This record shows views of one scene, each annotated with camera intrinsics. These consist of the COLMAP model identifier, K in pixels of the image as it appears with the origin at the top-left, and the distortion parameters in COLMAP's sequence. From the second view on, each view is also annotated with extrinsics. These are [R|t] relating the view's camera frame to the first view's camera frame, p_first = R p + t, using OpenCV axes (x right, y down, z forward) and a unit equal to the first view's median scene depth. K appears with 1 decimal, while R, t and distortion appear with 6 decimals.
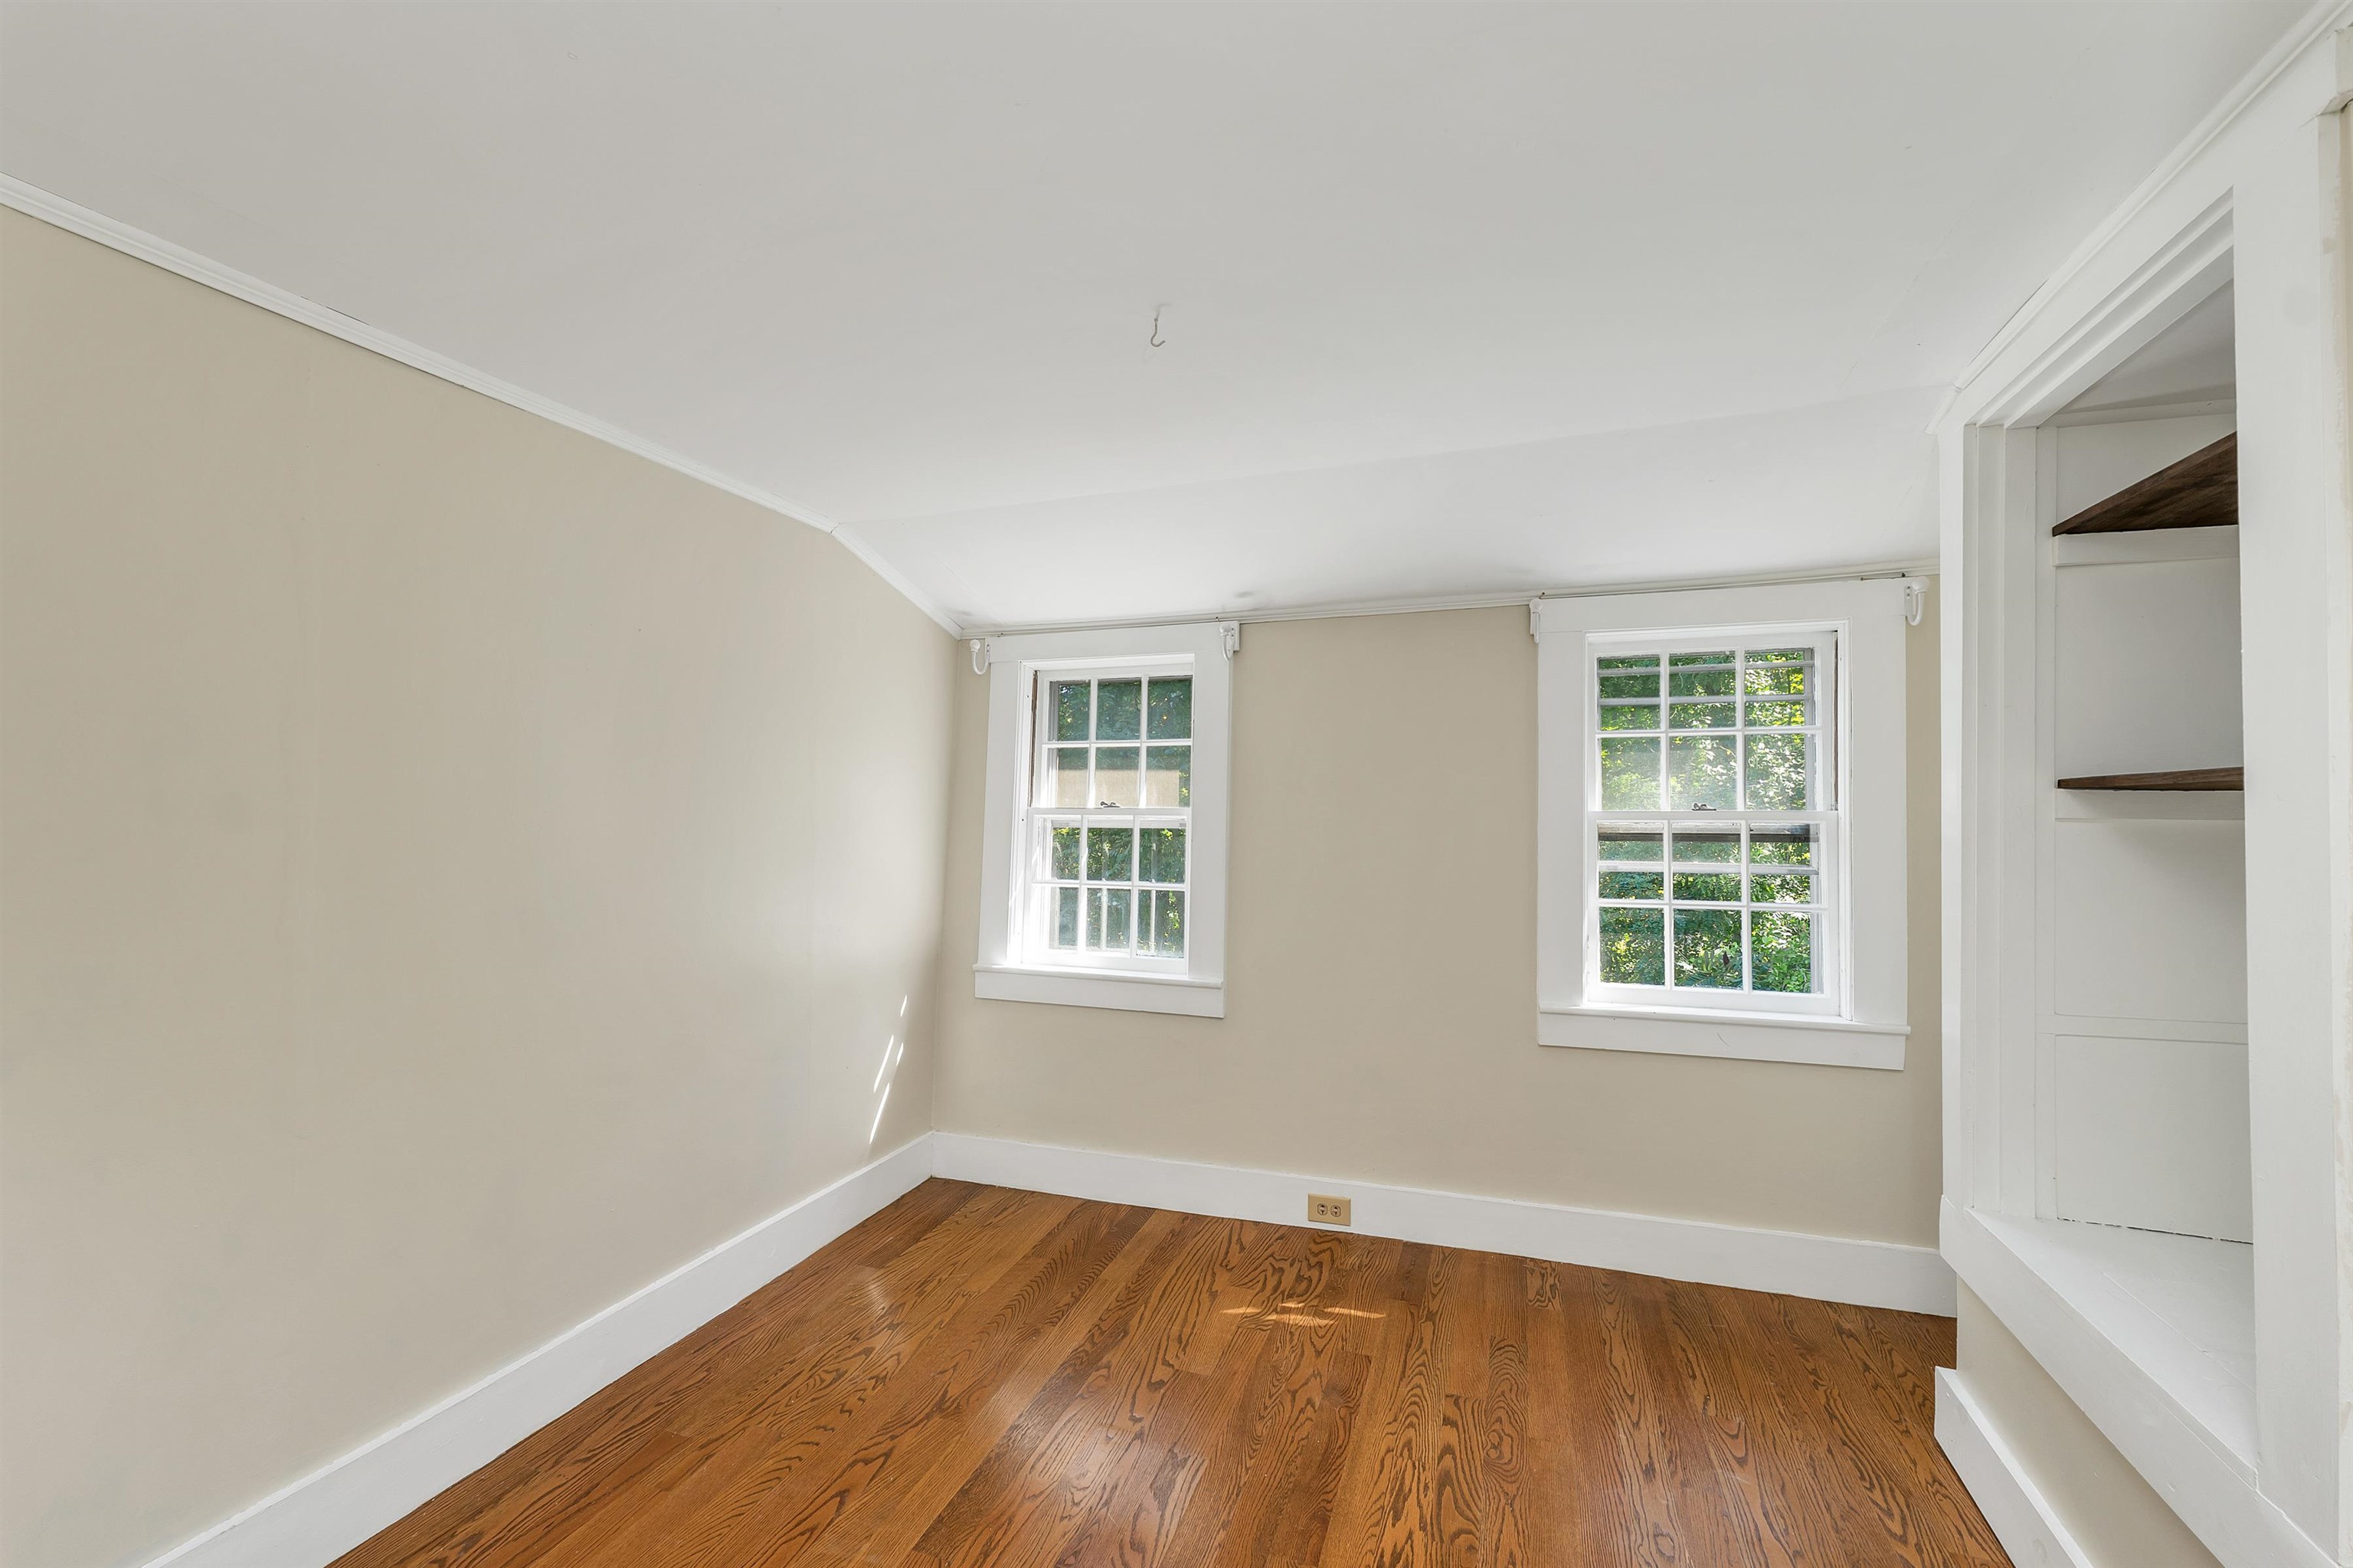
lens RADIAL K [[998.1, 0, 1174.1], [0, 998.1, 794.9], [0, 0, 1]] dist [0.002528, -0.000559]
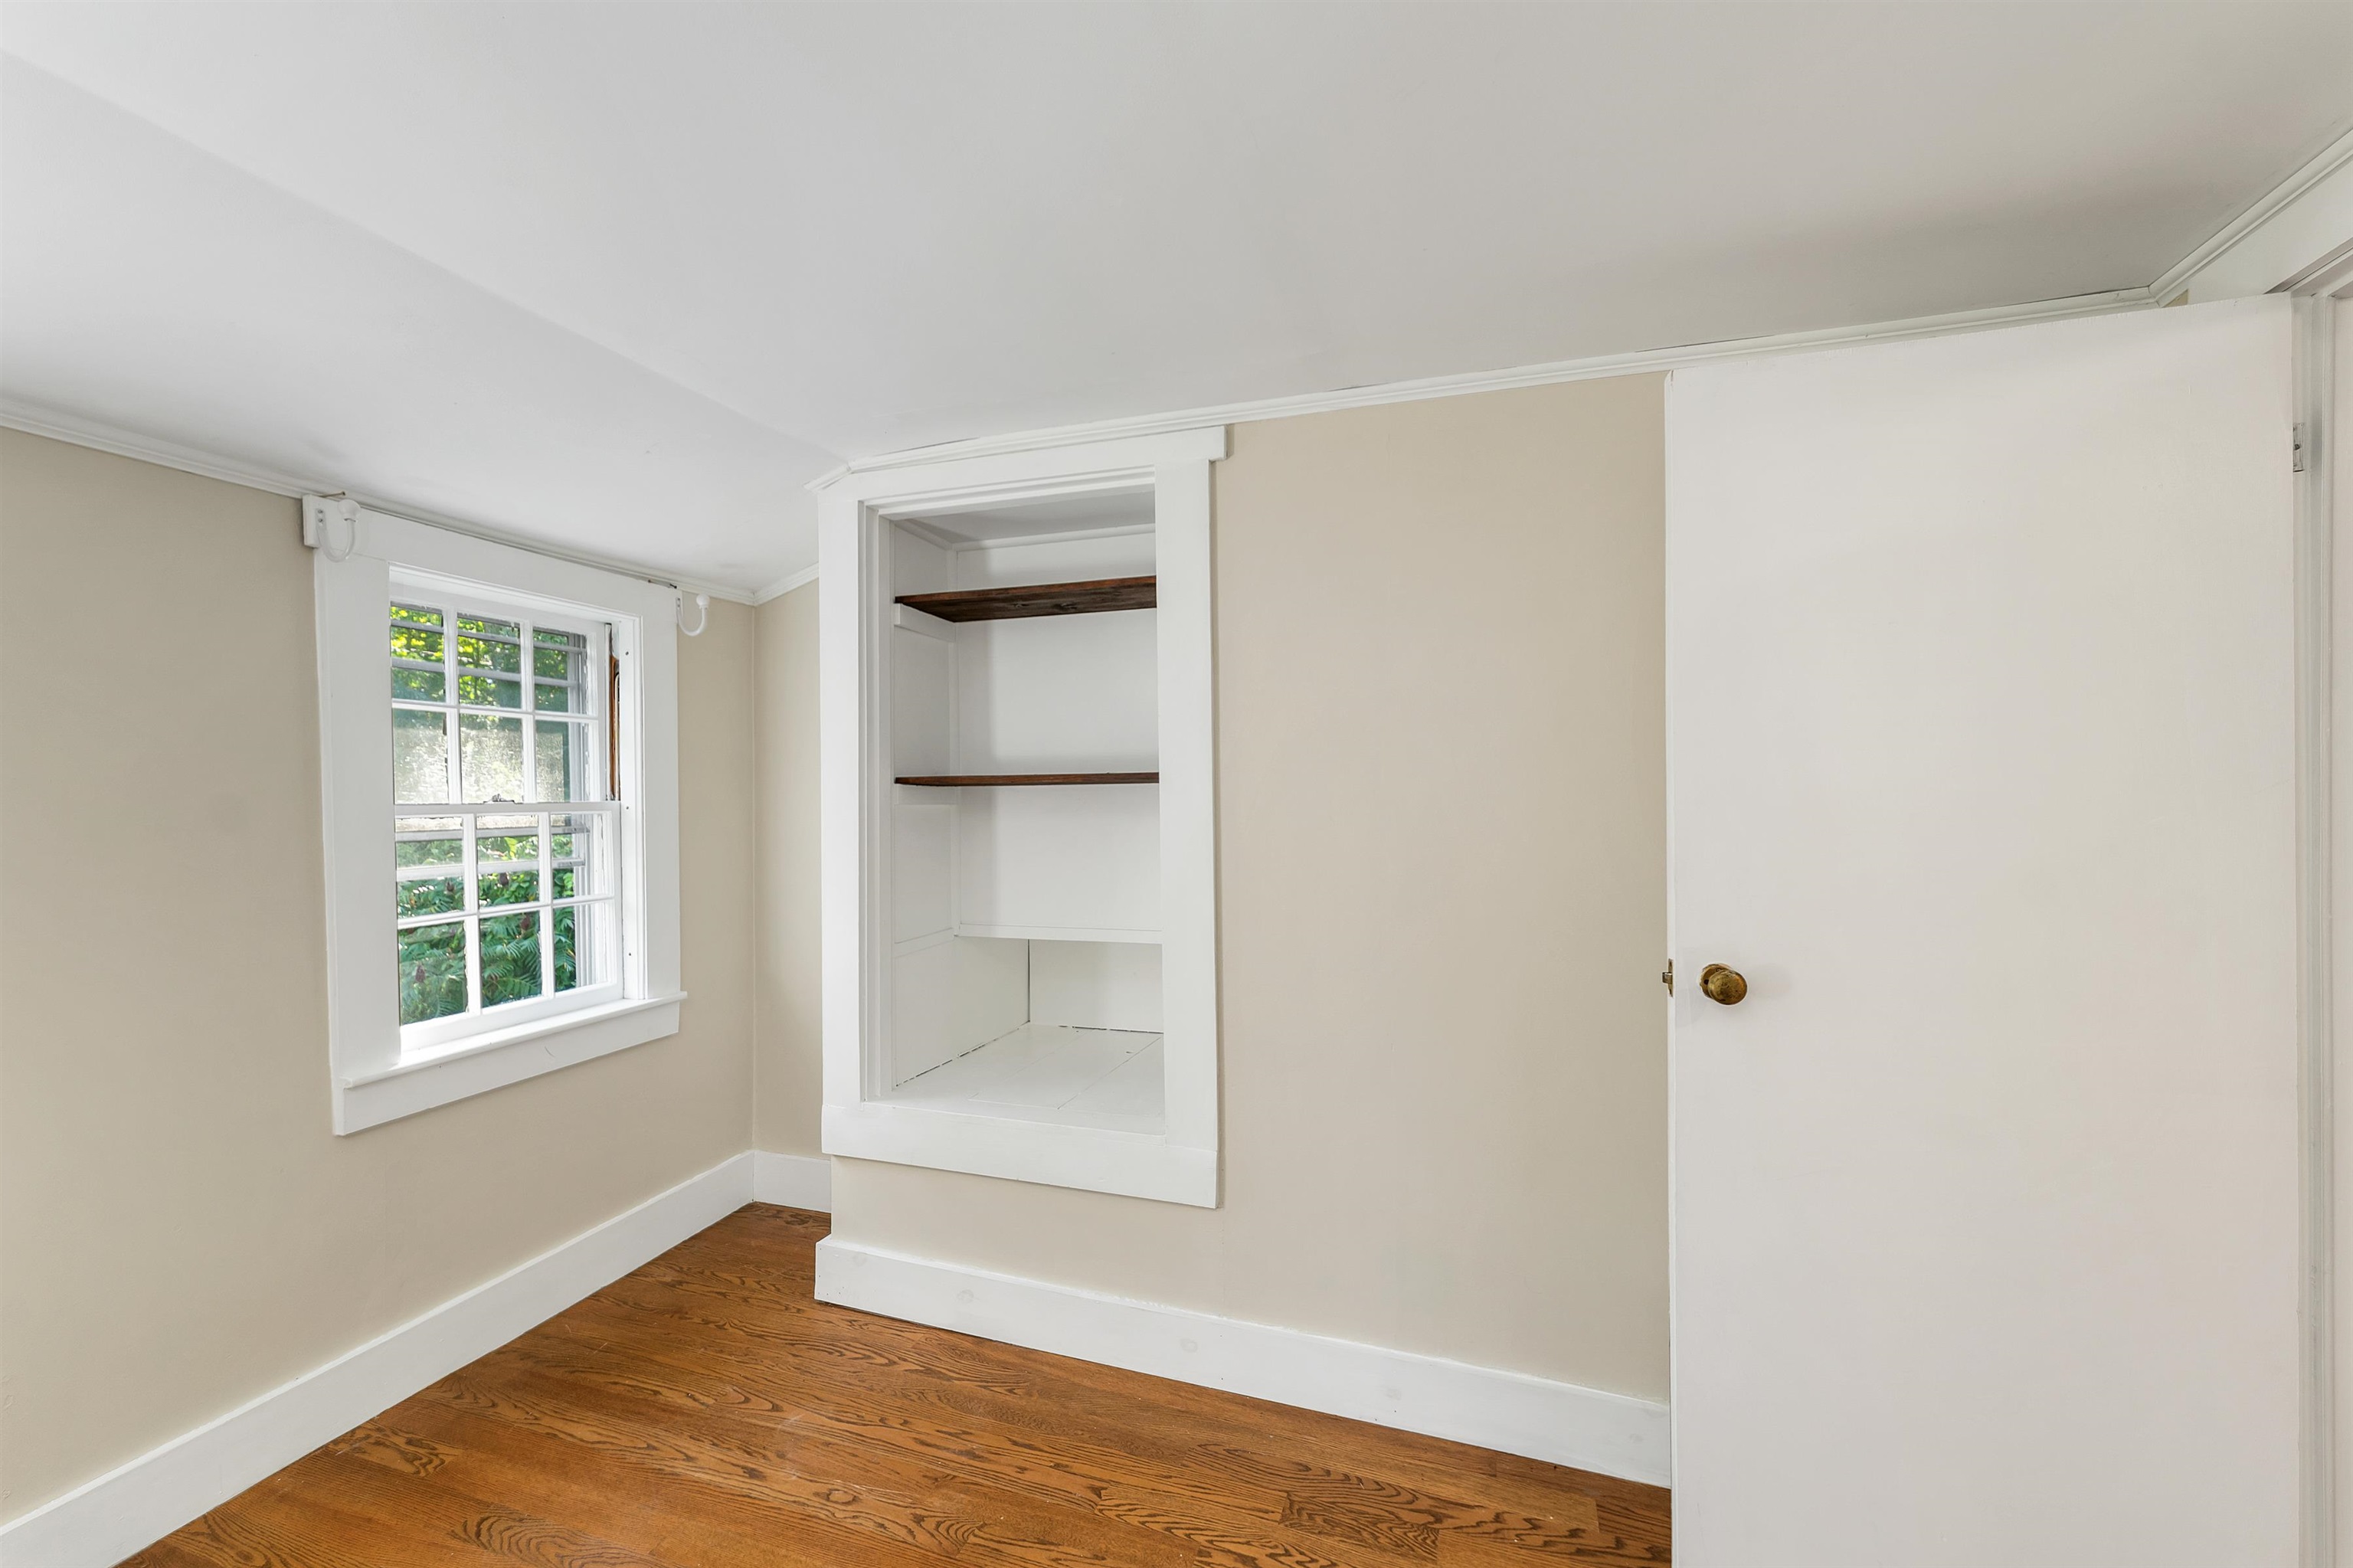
lens RADIAL K [[998.1, 0, 1147.3], [0, 998.1, 815.1], [0, 0, 1]] dist [0.002528, -0.000559]
pose [[-0.035954, -0.022120, 0.999109, -0.406479], [-0.010675, 0.999706, 0.021749, 0.002704], [-0.999296, -0.009883, -0.036179, 0.523716]]
